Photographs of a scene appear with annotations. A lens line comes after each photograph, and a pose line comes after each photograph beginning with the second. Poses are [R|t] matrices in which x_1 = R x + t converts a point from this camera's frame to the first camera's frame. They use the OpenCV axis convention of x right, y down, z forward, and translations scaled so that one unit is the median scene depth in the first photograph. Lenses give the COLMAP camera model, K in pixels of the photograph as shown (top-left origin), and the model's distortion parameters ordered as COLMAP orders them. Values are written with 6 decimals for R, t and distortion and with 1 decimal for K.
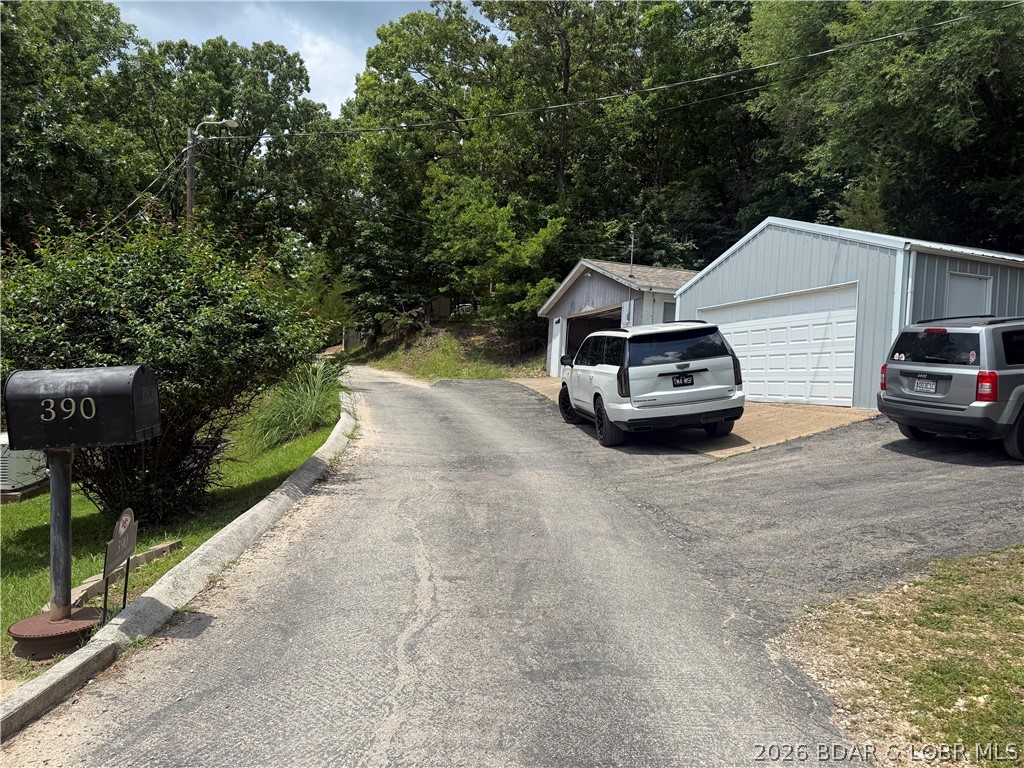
lens RADIAL K [[724.3, 0, 512.0], [0, 724.3, 384.0], [0, 0, 1]] dist [0.003713, 0.003522]
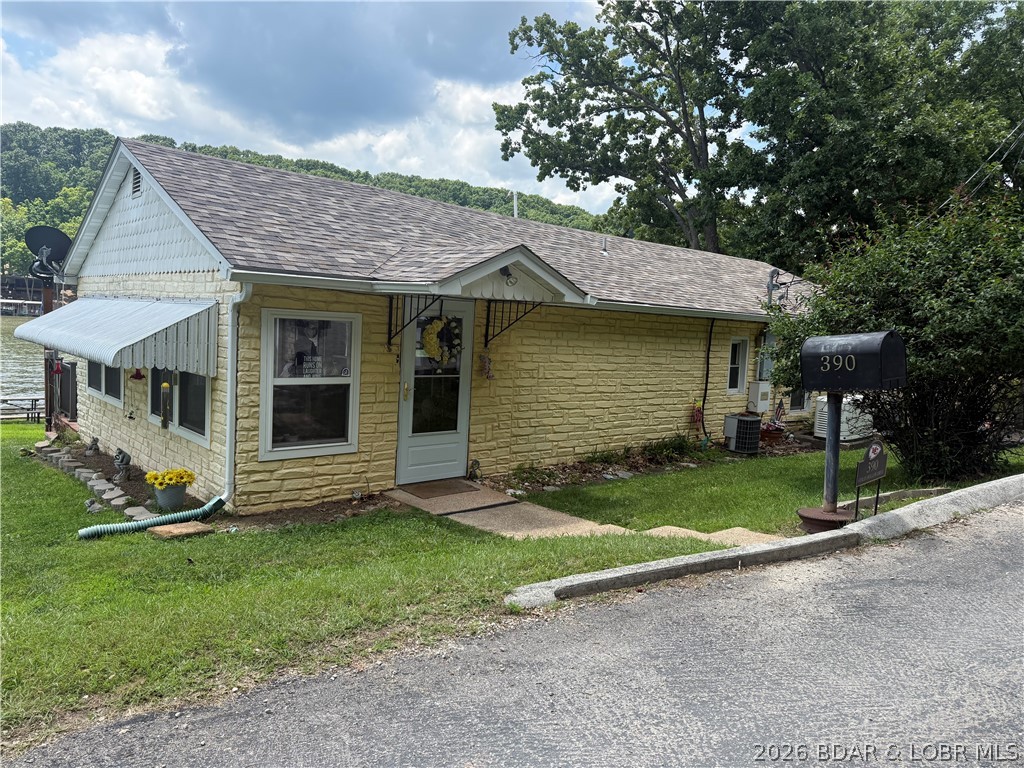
lens RADIAL K [[762.6, 0, 512.0], [0, 762.6, 384.0], [0, 0, 1]] dist [0.092239, -0.108659]
pose [[0.484728, 0.038141, -0.873833, 0.298844], [-0.018381, 0.999272, 0.033420, 0.028153], [0.874472, -0.000138, 0.485077, -0.209231]]
